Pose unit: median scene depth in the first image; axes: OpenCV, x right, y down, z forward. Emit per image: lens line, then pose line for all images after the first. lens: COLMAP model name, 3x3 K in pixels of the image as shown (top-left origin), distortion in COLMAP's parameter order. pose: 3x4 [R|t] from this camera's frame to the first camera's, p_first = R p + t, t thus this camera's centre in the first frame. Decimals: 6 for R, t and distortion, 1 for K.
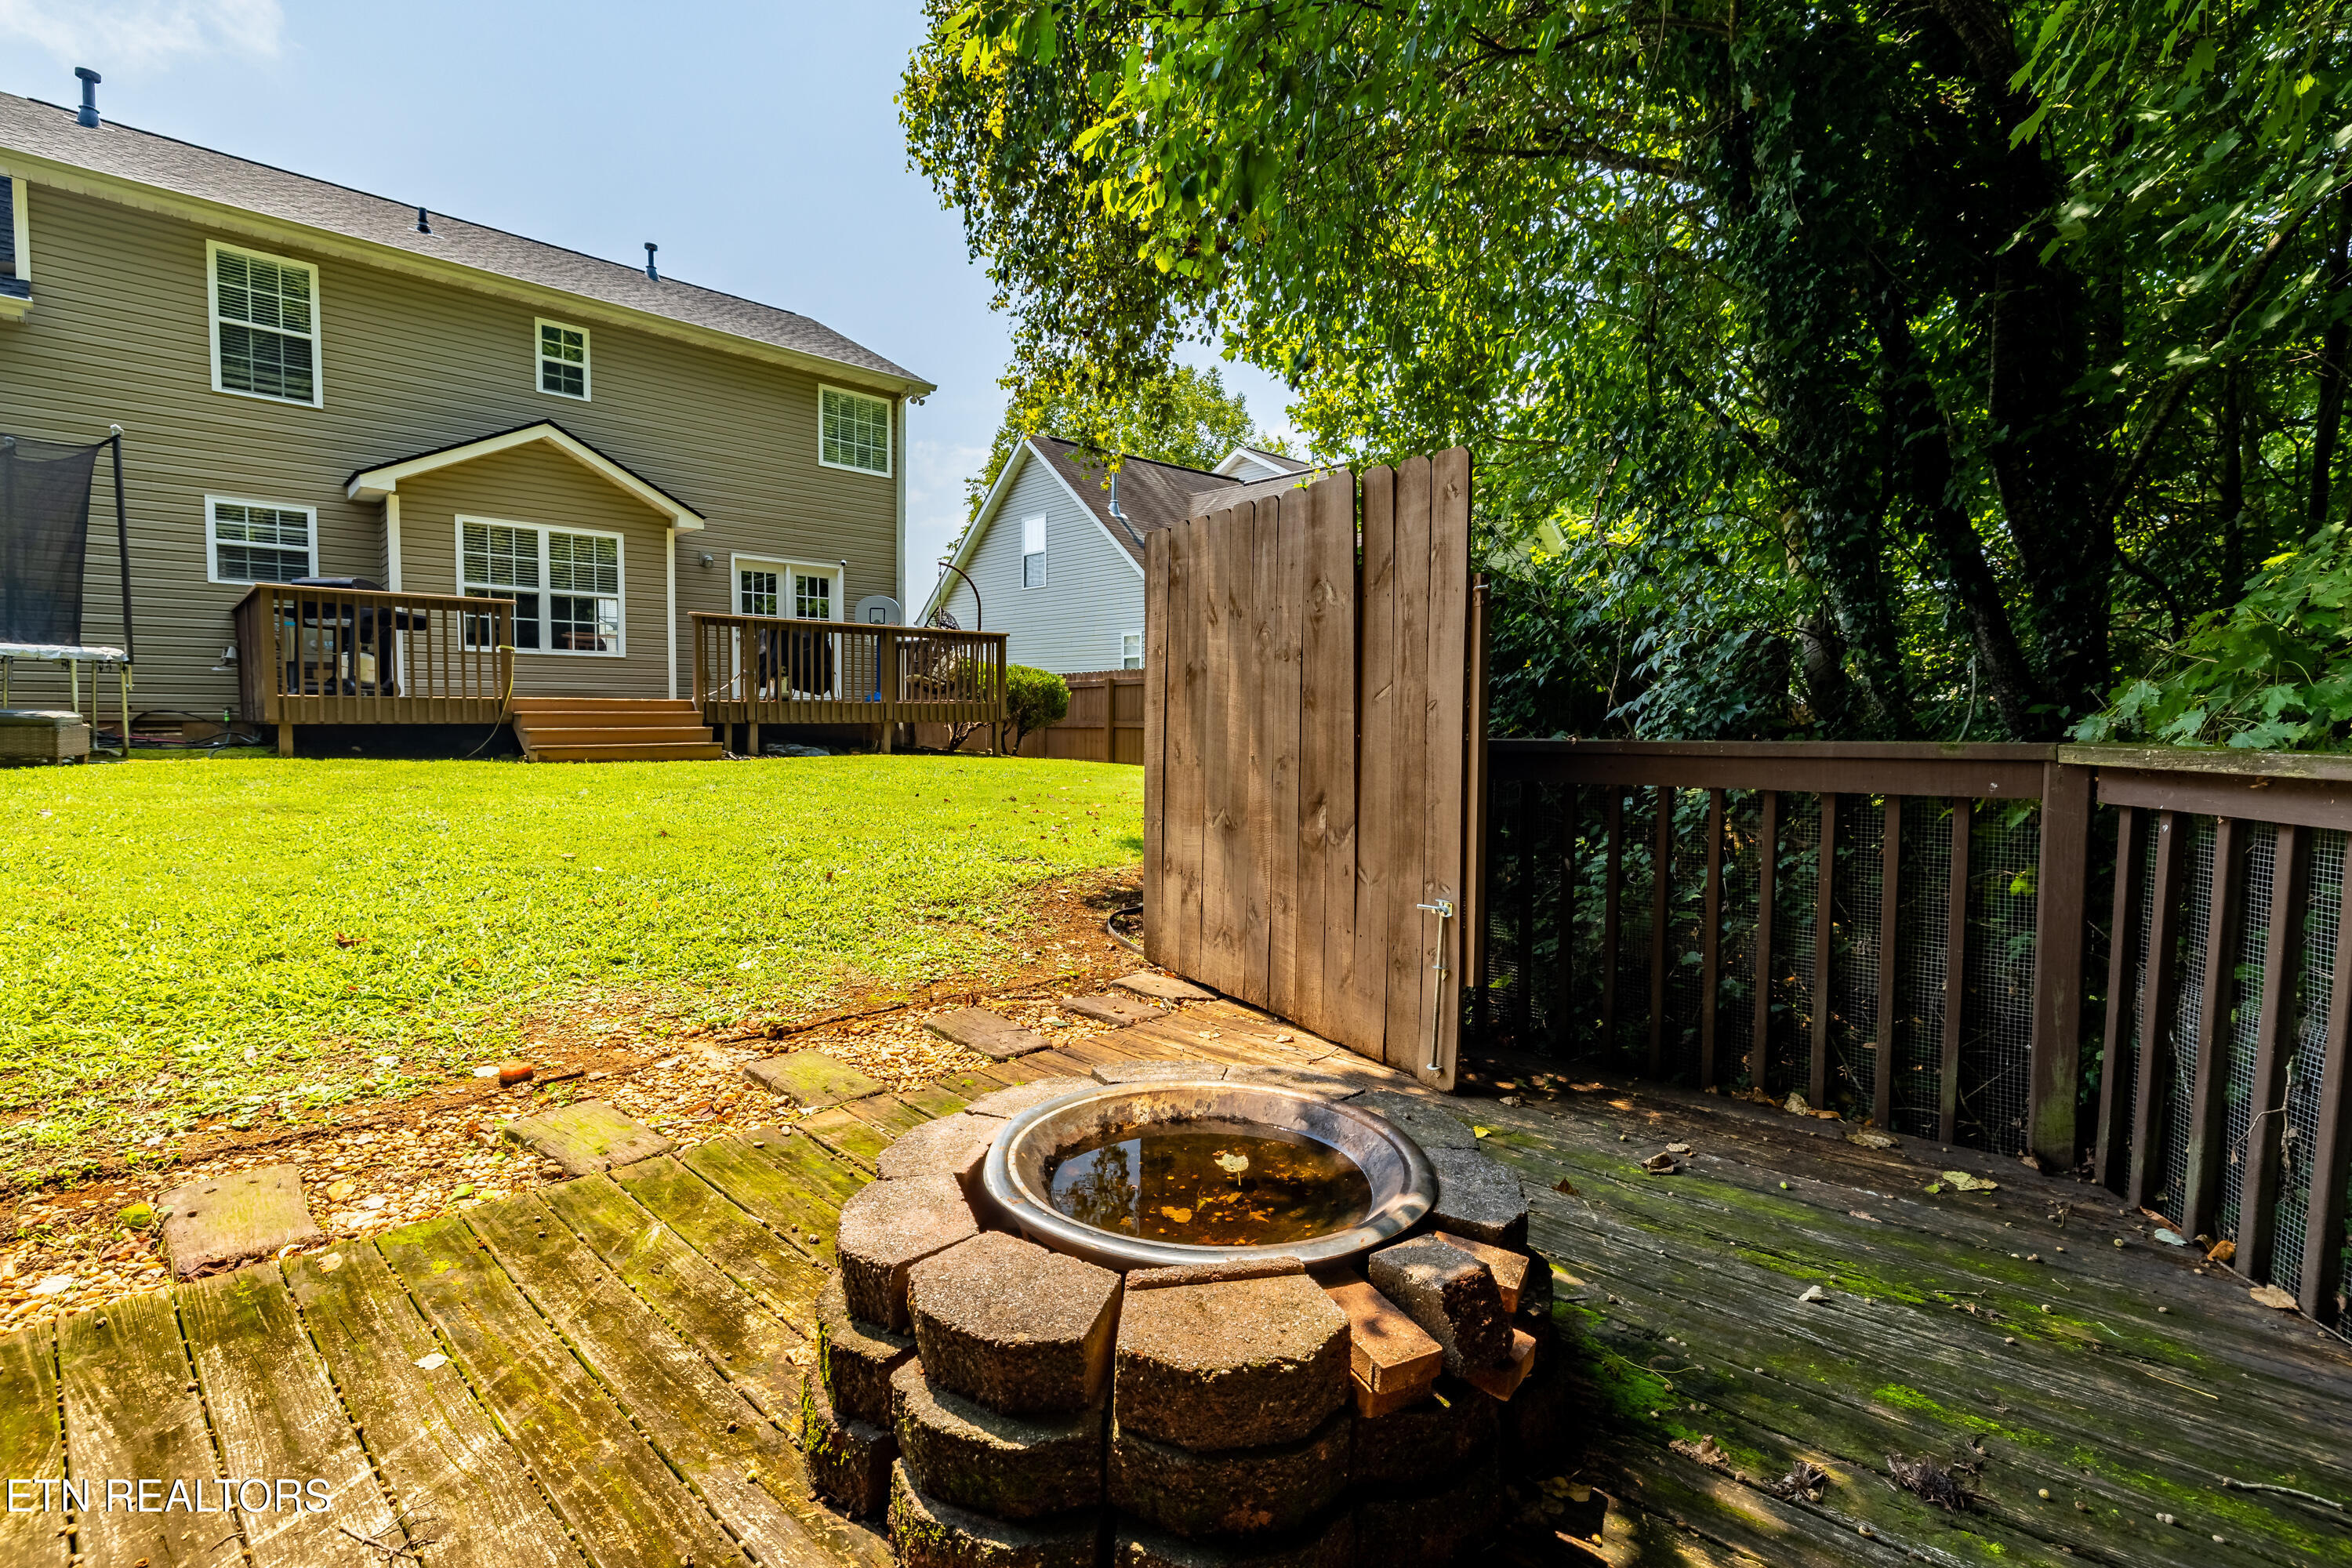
lens RADIAL K [[1107.3, 0, 1176.0], [0, 1107.3, 784.0], [0, 0, 1]] dist [0.000246, 0.000057]
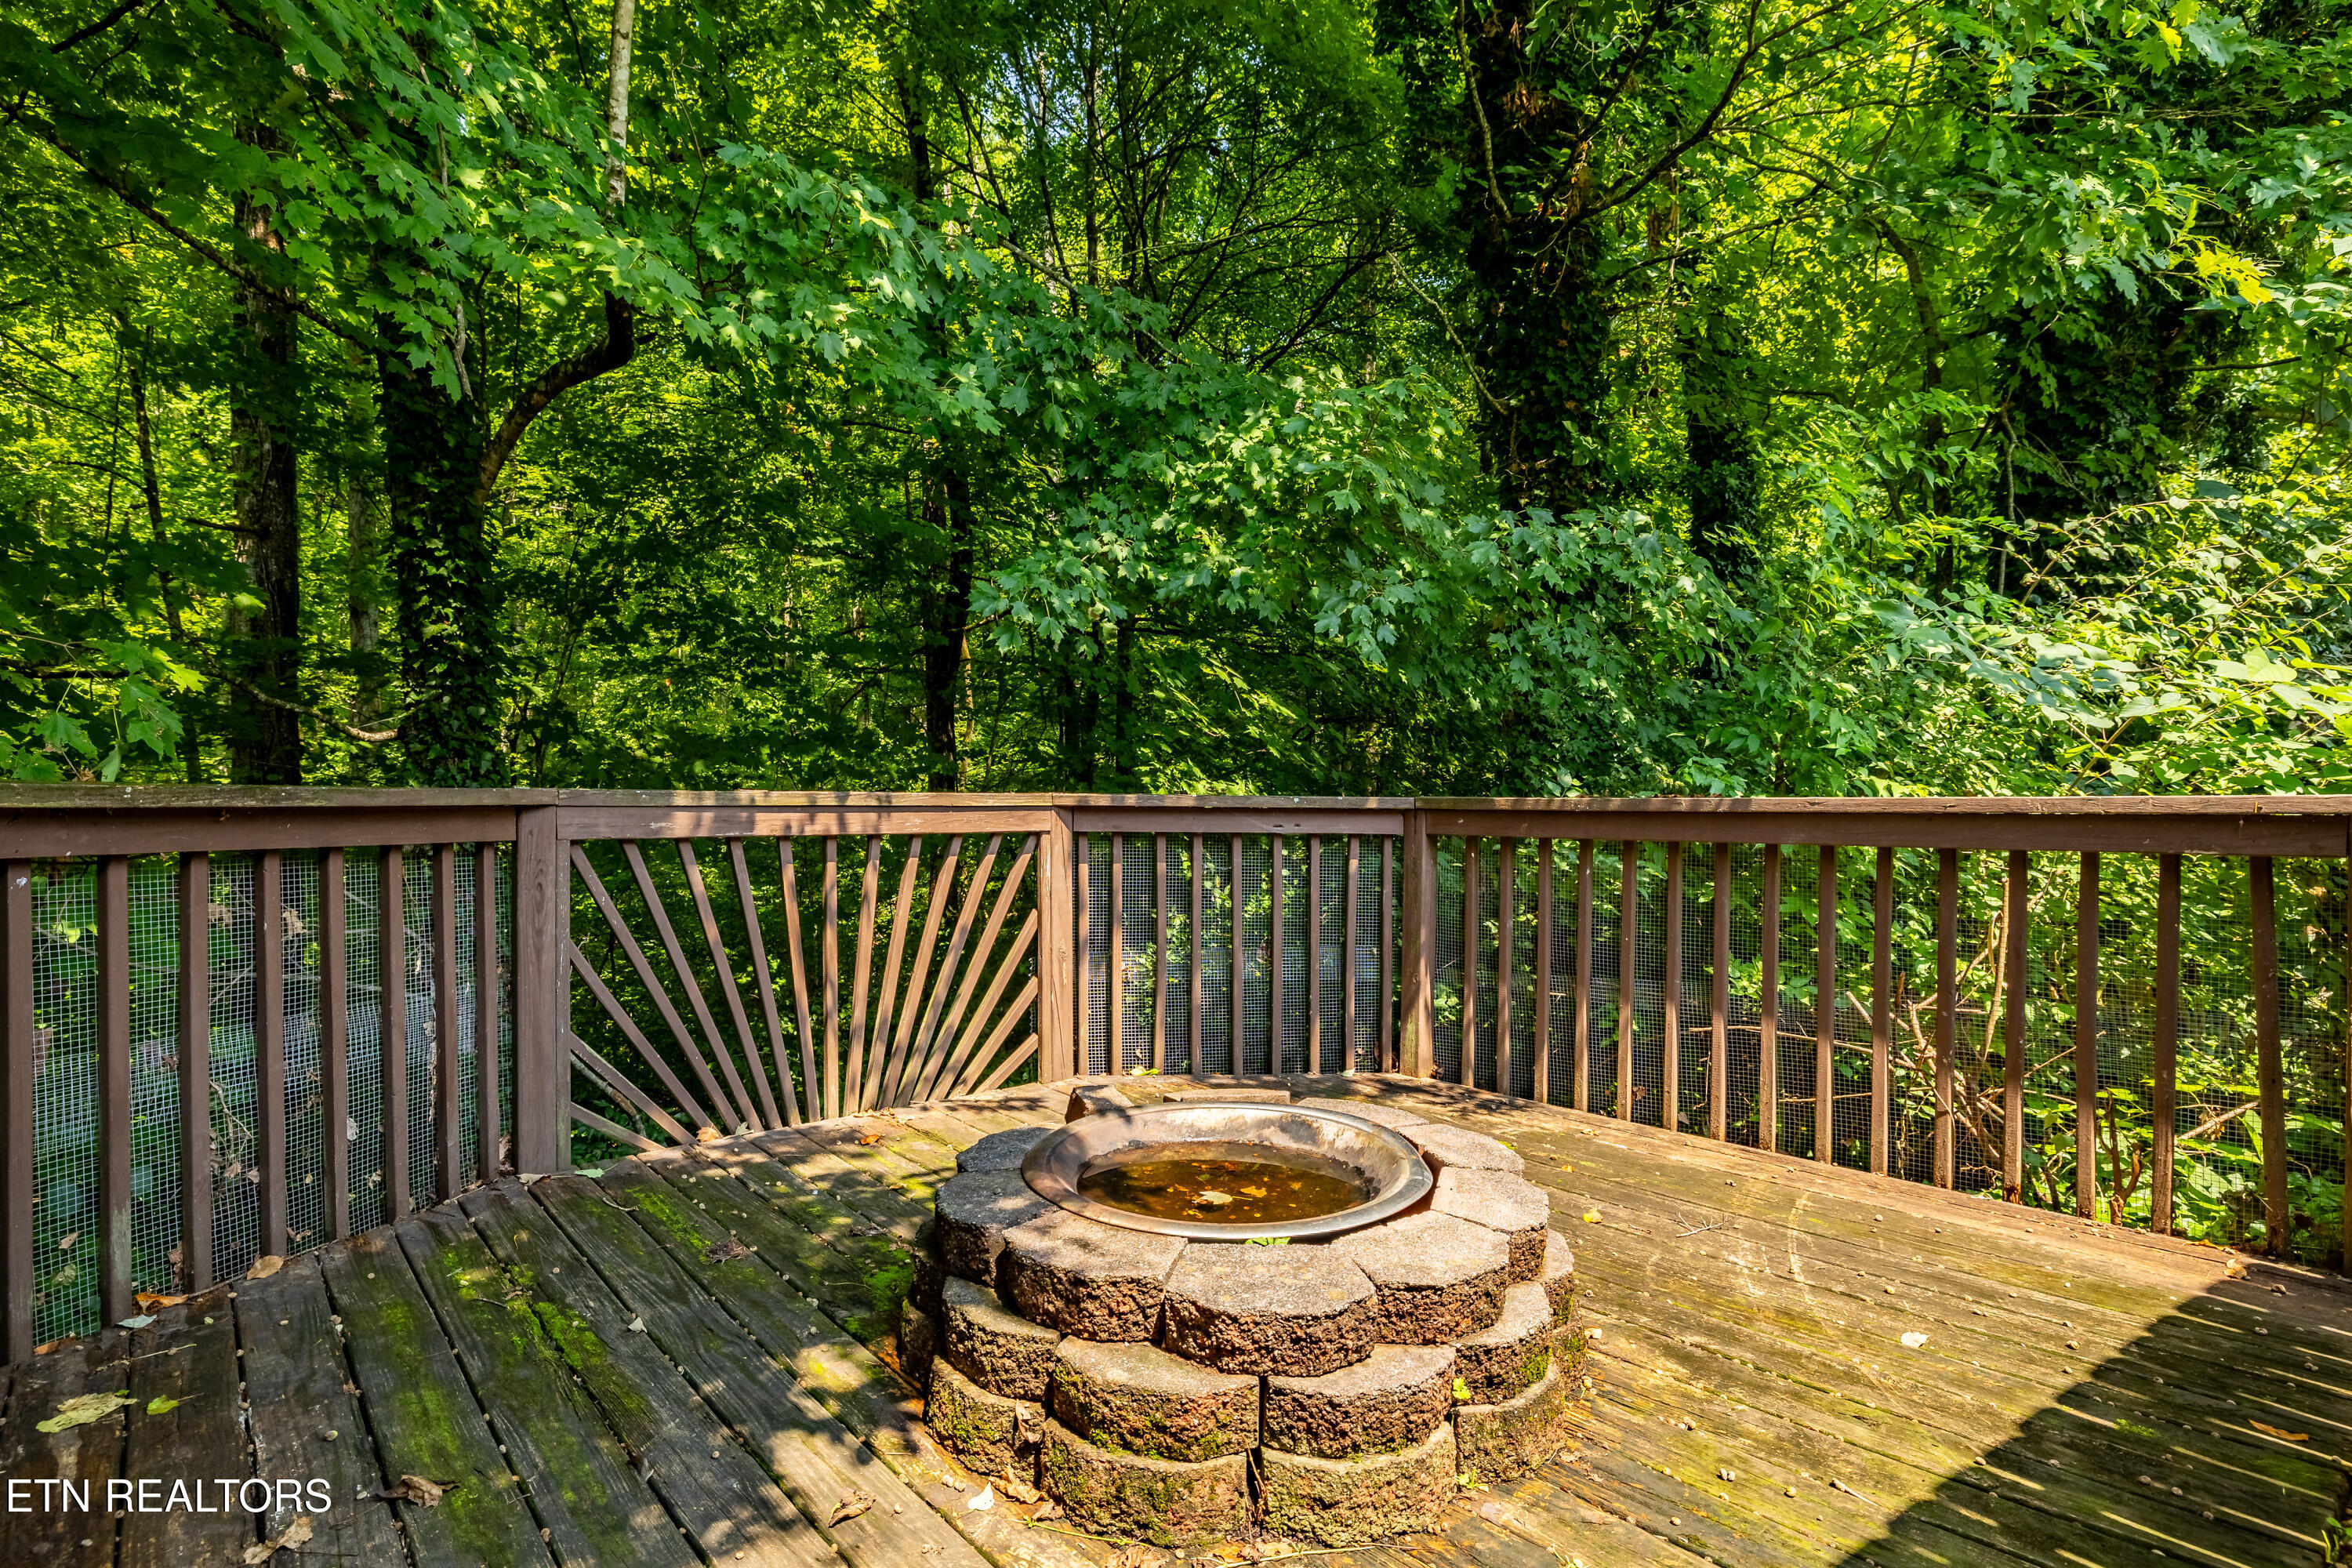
lens RADIAL K [[1099.7, 0, 1176.0], [0, 1099.7, 784.0], [0, 0, 1]] dist [-0.000217, -0.000024]
pose [[-0.997273, -0.010058, 0.073113, 0.002152], [-0.006663, 0.998895, 0.046522, -0.096024], [-0.073500, 0.045908, -0.996238, 2.230143]]
